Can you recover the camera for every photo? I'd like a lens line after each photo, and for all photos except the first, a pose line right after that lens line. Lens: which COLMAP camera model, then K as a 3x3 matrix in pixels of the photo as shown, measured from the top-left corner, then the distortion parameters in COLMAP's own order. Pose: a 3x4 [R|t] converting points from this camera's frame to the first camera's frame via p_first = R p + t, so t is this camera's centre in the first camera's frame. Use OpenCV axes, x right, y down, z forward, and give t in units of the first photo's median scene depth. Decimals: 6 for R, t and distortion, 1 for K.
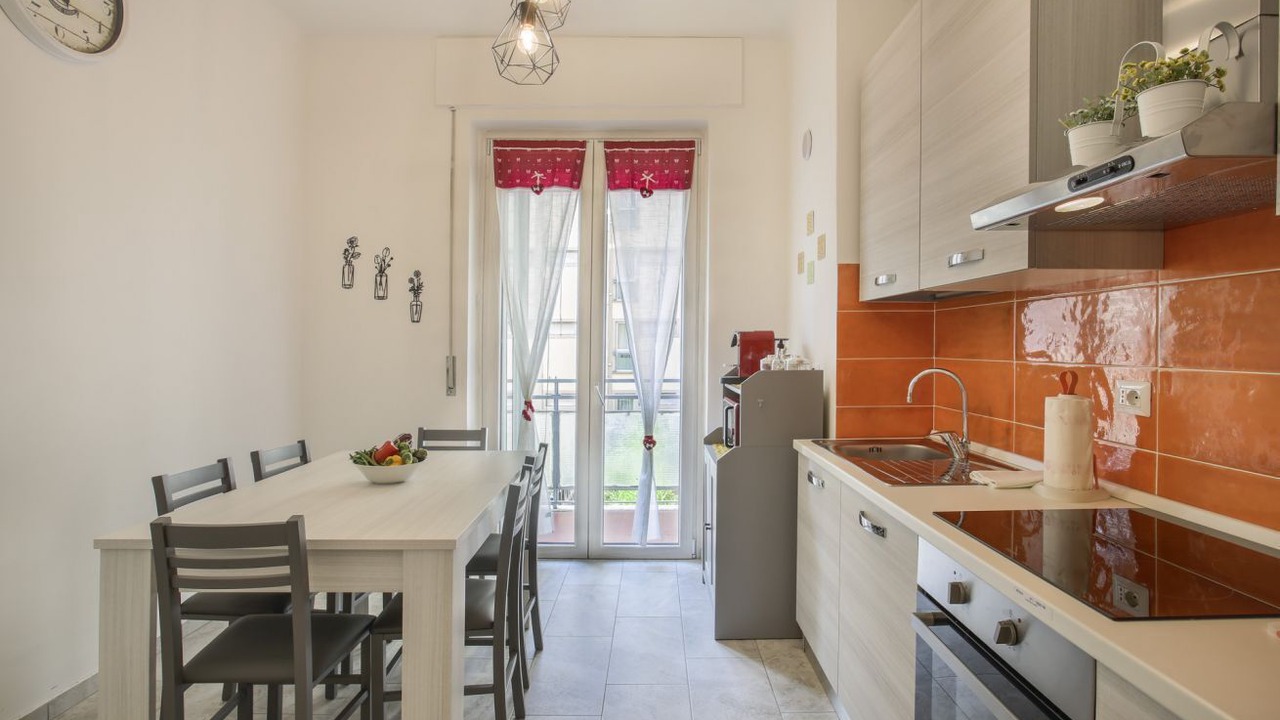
lens RADIAL K [[662.8, 0, 635.7], [0, 662.8, 357.2], [0, 0, 1]] dist [-0.028383, 0.001693]
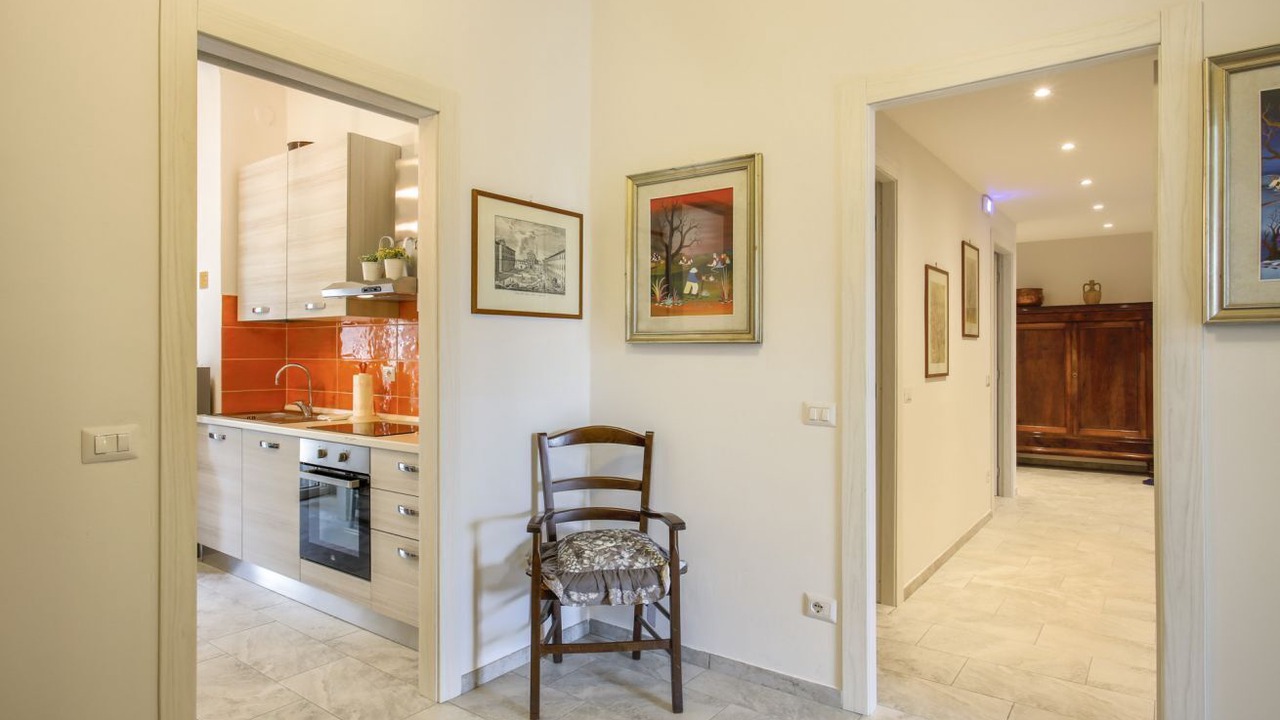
lens RADIAL K [[662.8, 0, 635.7], [0, 662.8, 357.2], [0, 0, 1]] dist [-0.028383, 0.001693]
pose [[0.566377, -0.003906, 0.824137, -0.507652], [0.010350, 0.999944, -0.002374, 0.014689], [-0.824081, 0.009874, 0.566385, -0.794258]]
